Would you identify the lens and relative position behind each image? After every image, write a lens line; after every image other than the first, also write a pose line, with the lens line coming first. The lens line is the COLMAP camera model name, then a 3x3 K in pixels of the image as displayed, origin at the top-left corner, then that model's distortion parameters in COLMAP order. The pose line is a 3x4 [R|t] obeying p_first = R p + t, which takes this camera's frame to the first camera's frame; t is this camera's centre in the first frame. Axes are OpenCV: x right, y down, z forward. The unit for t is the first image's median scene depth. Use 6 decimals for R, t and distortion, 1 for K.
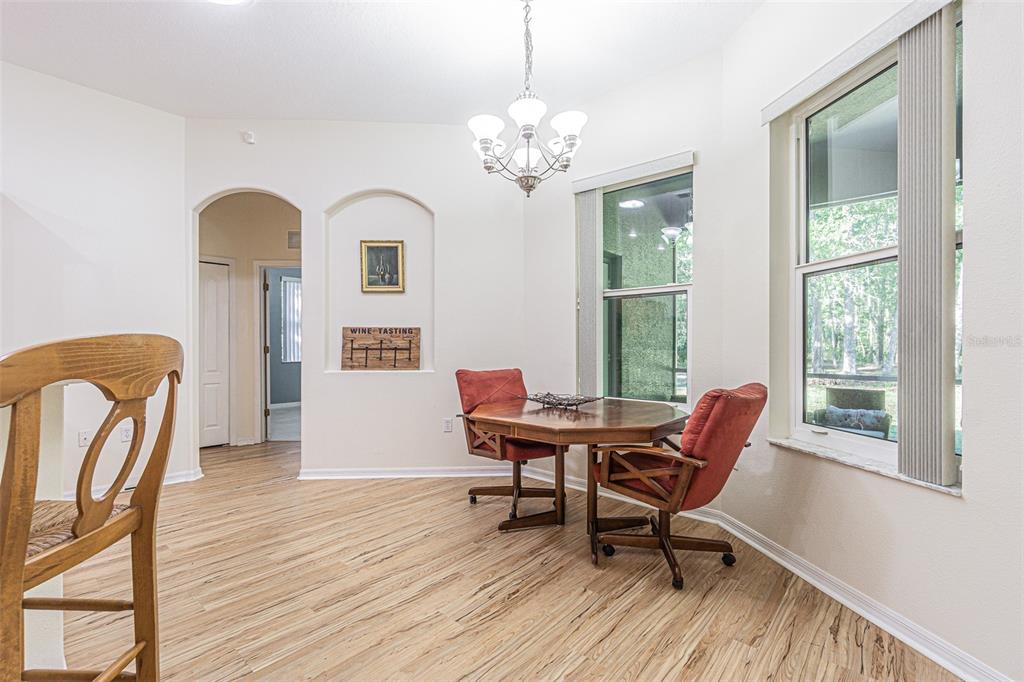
lens RADIAL K [[441.5, 0, 506.1], [0, 441.5, 339.8], [0, 0, 1]] dist [-0.002068, -0.000097]
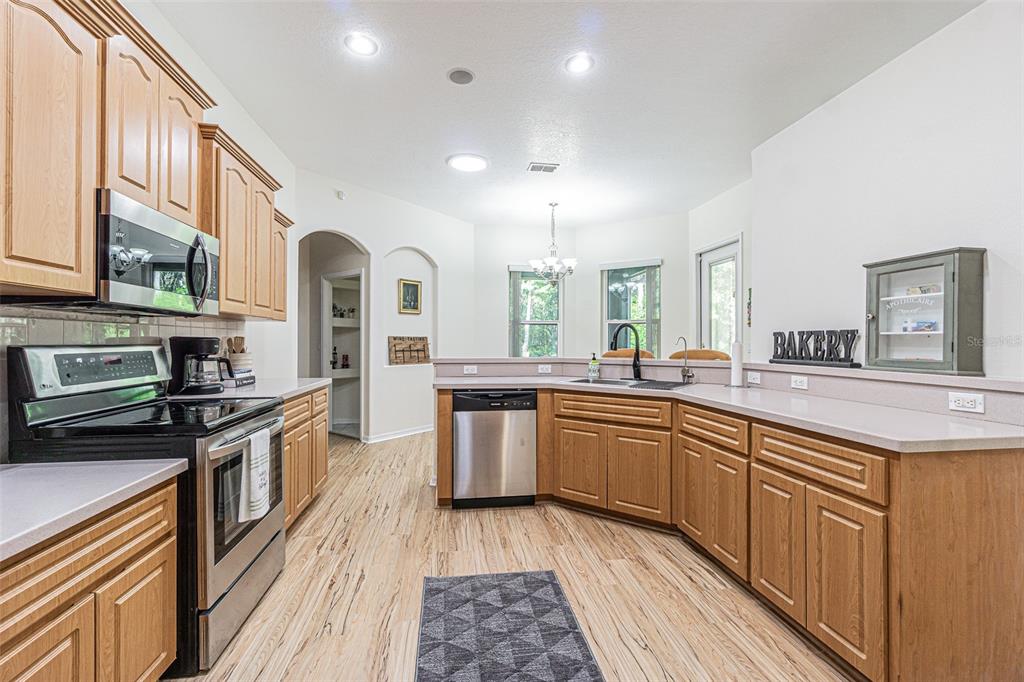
lens RADIAL K [[441.5, 0, 506.1], [0, 441.5, 339.8], [0, 0, 1]] dist [-0.002068, -0.000097]
pose [[0.659687, 0.008171, 0.751496, -1.279166], [-0.010251, 0.999946, -0.001874, -0.018407], [-0.751470, -0.006467, 0.659735, -0.275573]]
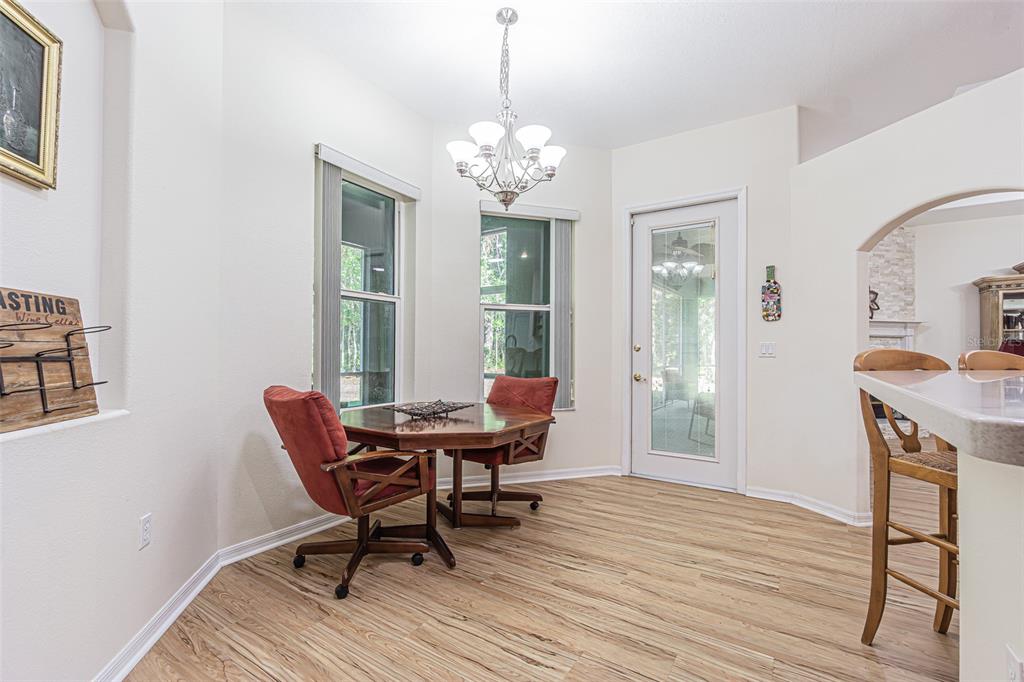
lens RADIAL K [[447.1, 0, 498.4], [0, 447.1, 344.6], [0, 0, 1]] dist [-0.003289, -0.000626]
pose [[-0.127108, 0.018068, 0.991724, -0.647058], [-0.018726, 0.999612, -0.020612, 0.011028], [-0.991712, -0.021191, -0.126721, 0.745591]]
